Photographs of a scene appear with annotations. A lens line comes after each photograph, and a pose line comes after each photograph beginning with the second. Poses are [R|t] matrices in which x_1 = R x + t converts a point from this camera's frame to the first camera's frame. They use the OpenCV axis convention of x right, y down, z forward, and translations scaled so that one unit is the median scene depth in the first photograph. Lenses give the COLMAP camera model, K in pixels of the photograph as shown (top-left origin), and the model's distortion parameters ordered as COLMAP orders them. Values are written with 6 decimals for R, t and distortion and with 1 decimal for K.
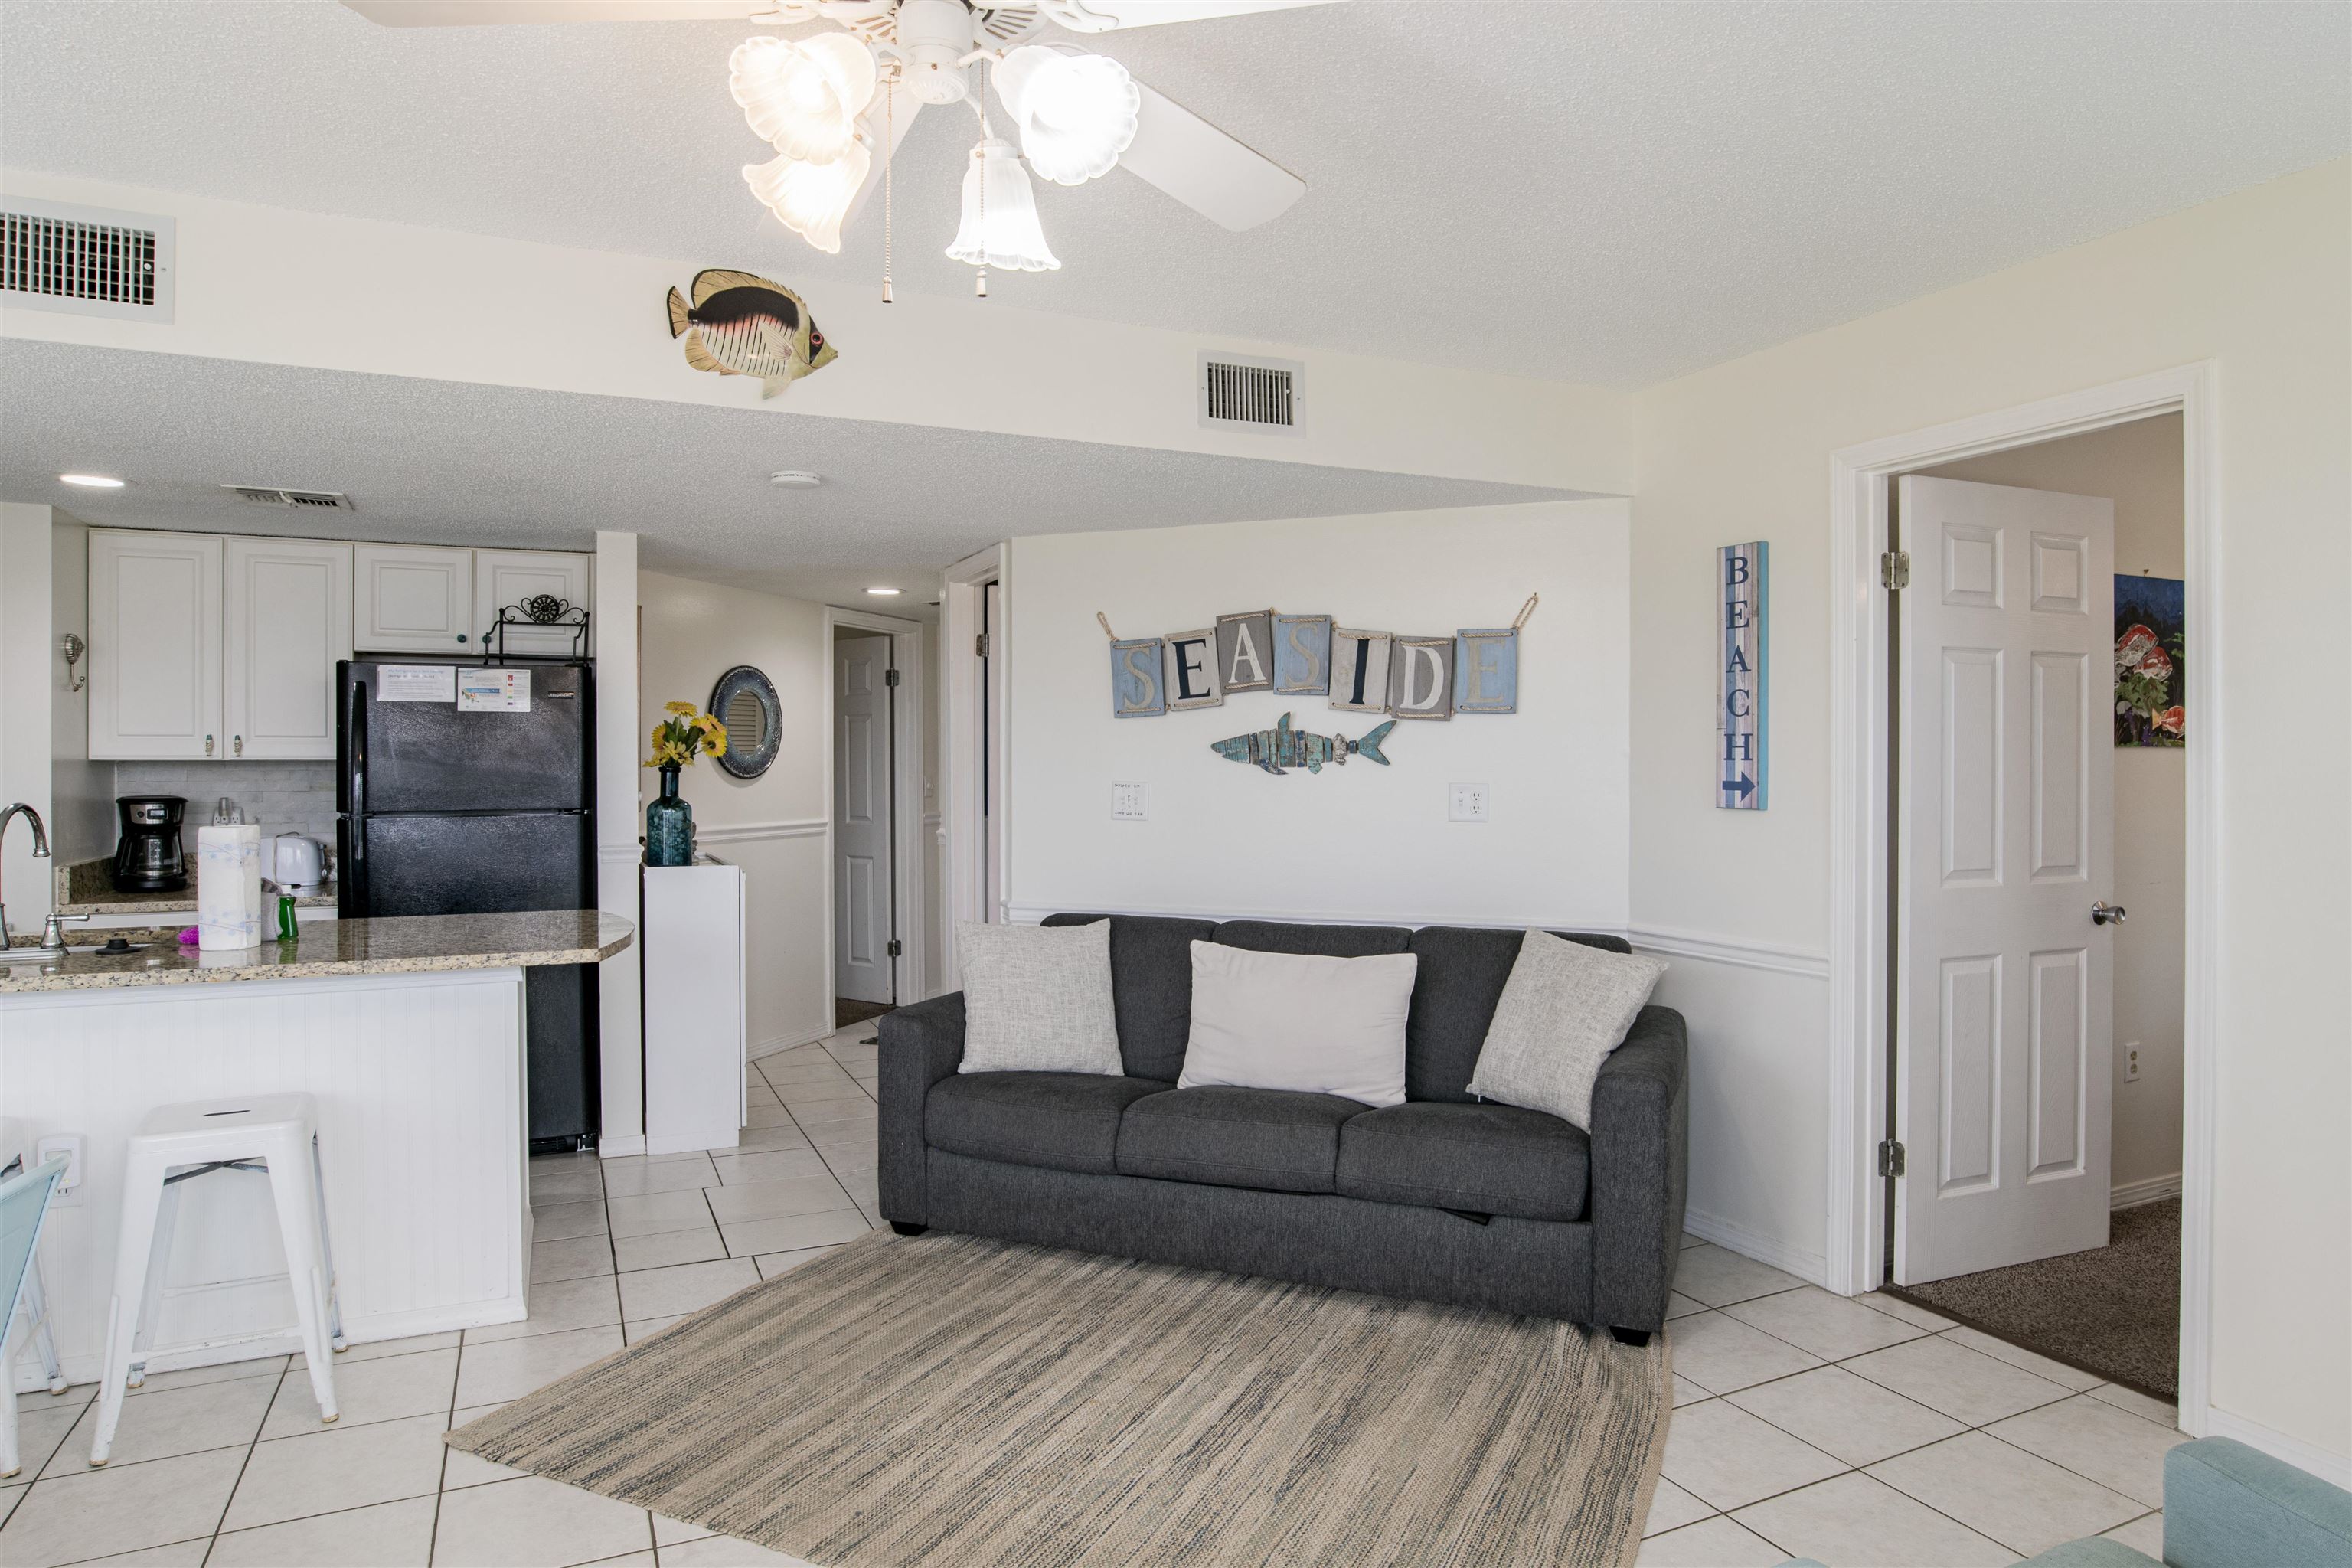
lens RADIAL K [[1317.5, 0, 1189.4], [0, 1317.5, 780.0], [0, 0, 1]] dist [-0.000351, -0.001591]
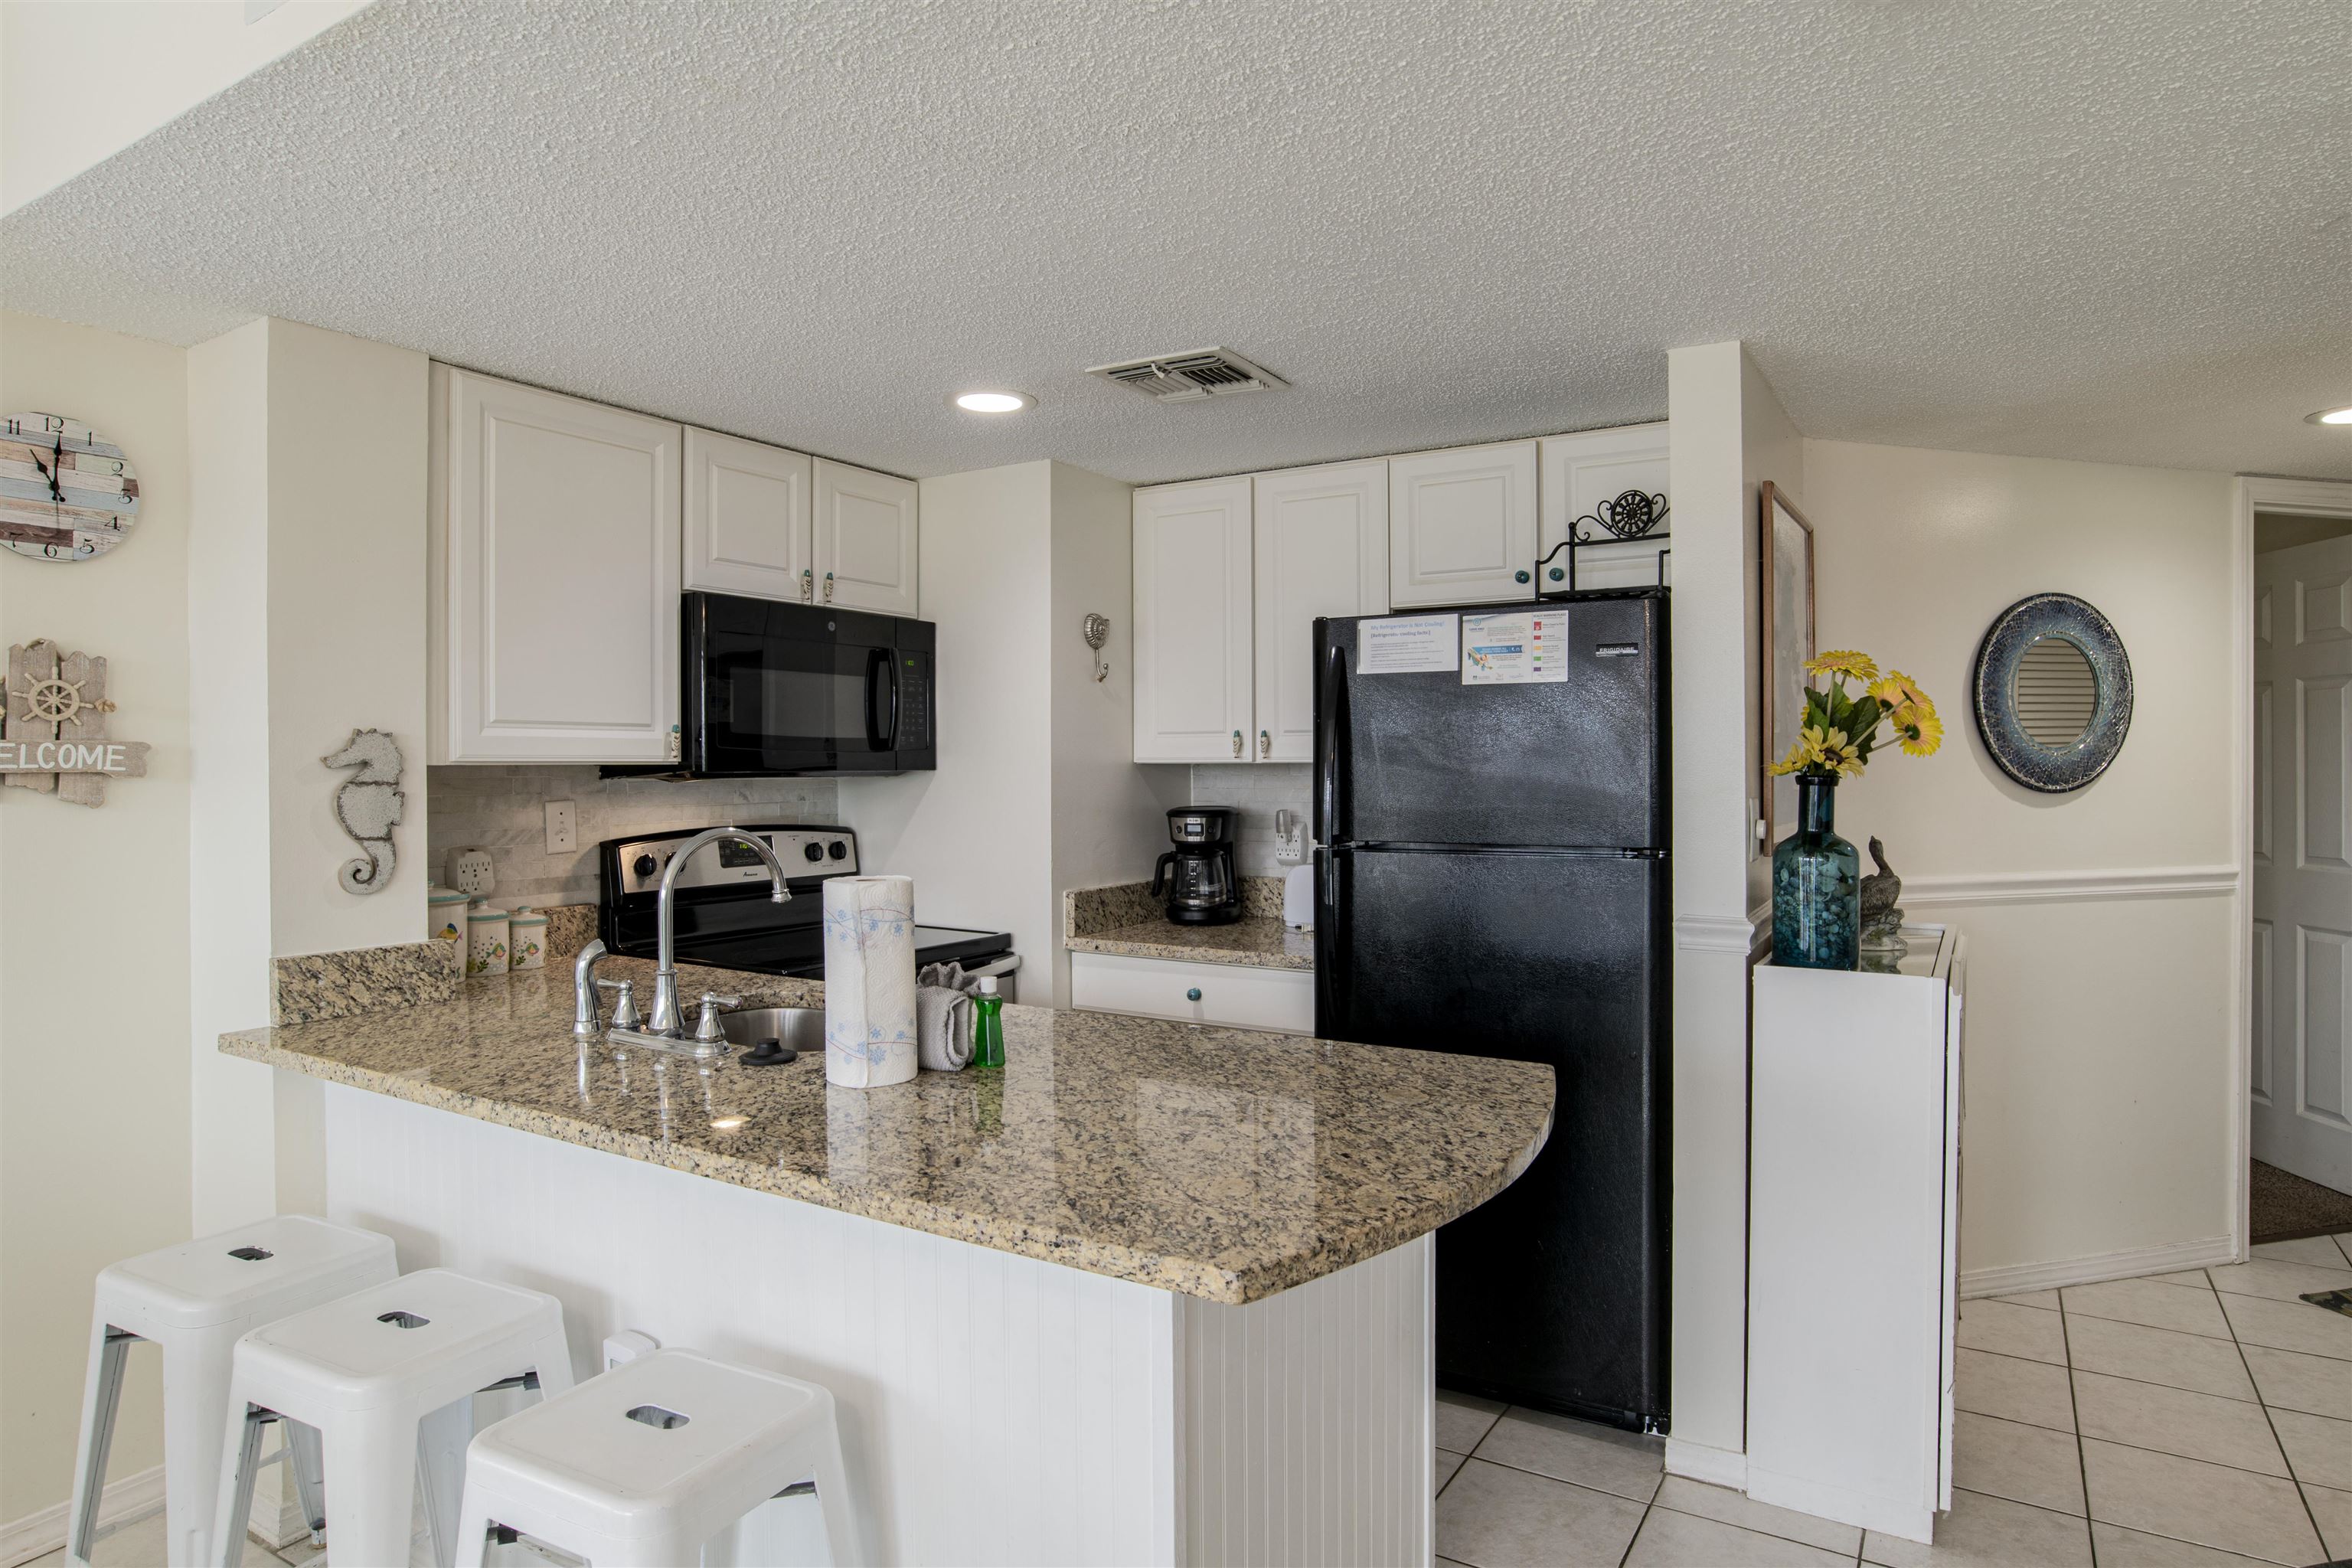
lens RADIAL K [[1341.0, 0, 1177.0], [0, 1341.0, 769.3], [0, 0, 1]] dist [-0.036347, 0.010107]
pose [[0.549362, 0.003277, -0.835578, -0.094766], [-0.008284, 0.999965, -0.001525, -0.009669], [0.835544, 0.007760, 0.549369, 0.514956]]
